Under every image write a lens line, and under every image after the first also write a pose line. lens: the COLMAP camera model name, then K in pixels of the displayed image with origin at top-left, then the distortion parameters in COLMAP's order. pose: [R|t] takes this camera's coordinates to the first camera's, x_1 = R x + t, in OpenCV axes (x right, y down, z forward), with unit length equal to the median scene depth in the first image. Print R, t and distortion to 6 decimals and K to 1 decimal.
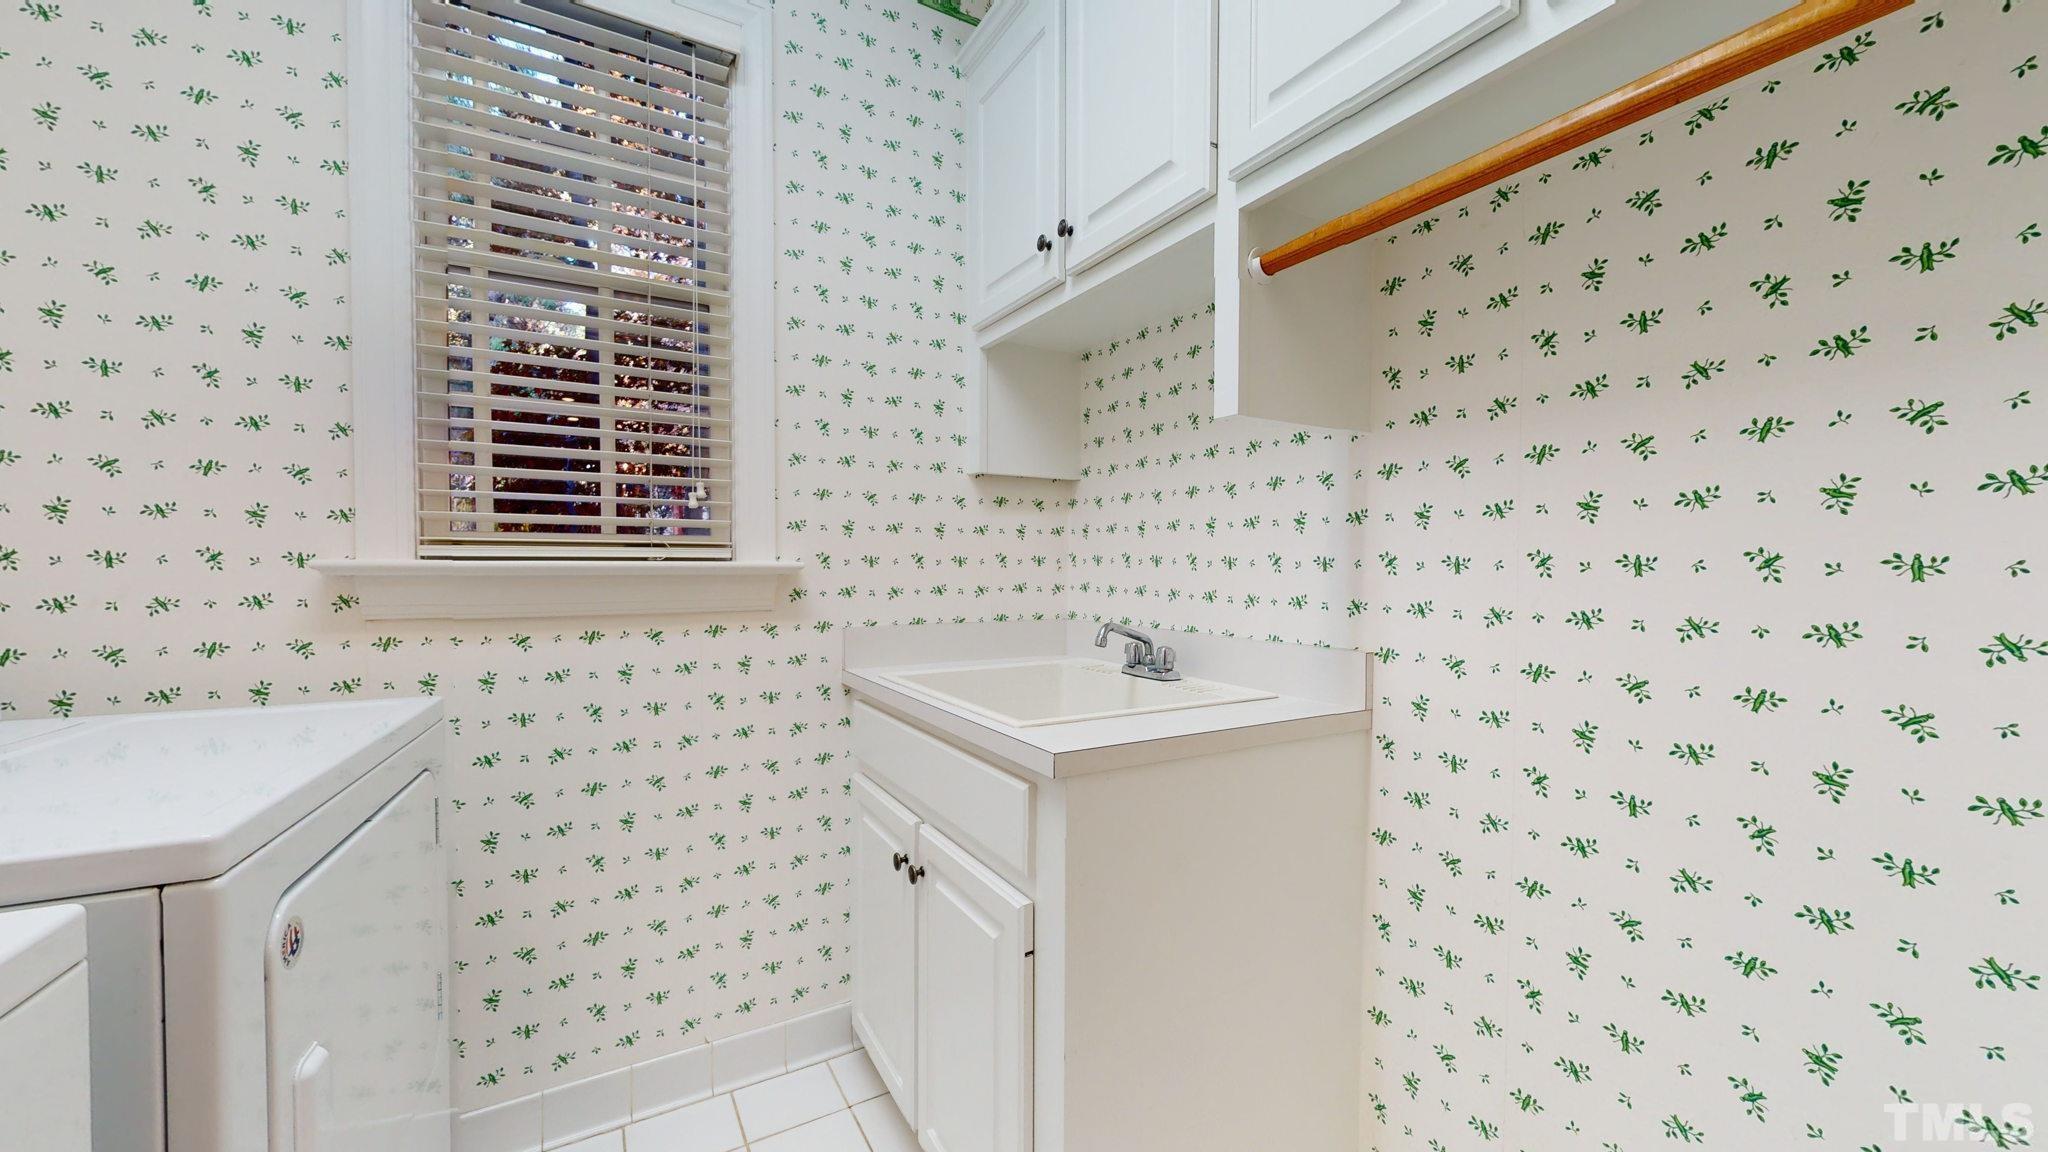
lens RADIAL K [[762.0, 0, 1022.4], [0, 762.0, 577.0], [0, 0, 1]] dist [0.000644, 0.000019]
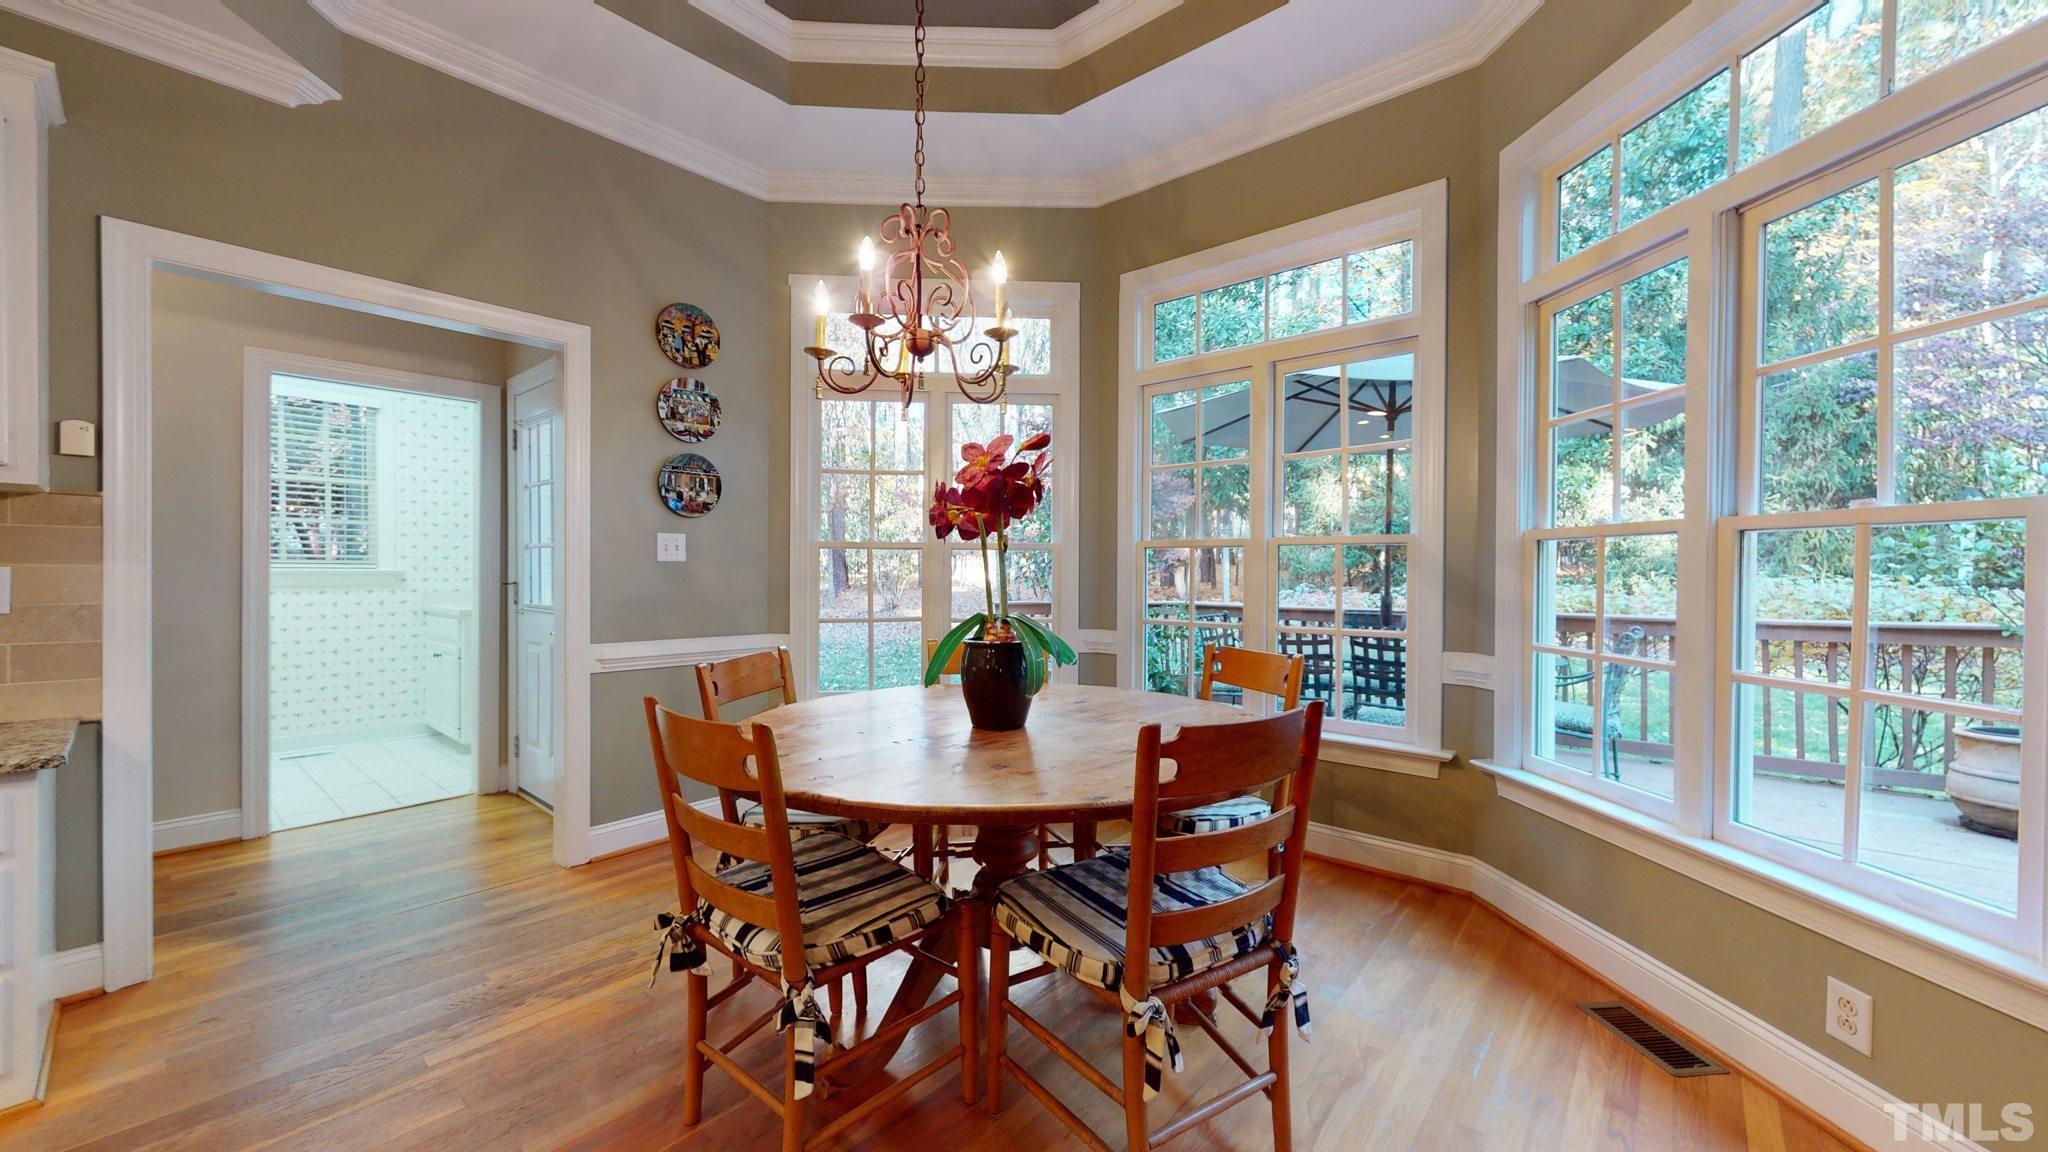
lens RADIAL K [[762.0, 0, 1027.2], [0, 762.0, 576.8], [0, 0, 1]] dist [0.000644, 0.000019]
pose [[0.943381, 0.001705, 0.331707, 1.017491], [-0.000145, 0.999989, -0.004728, 0.023982], [-0.331711, 0.004412, 0.943371, -2.624660]]
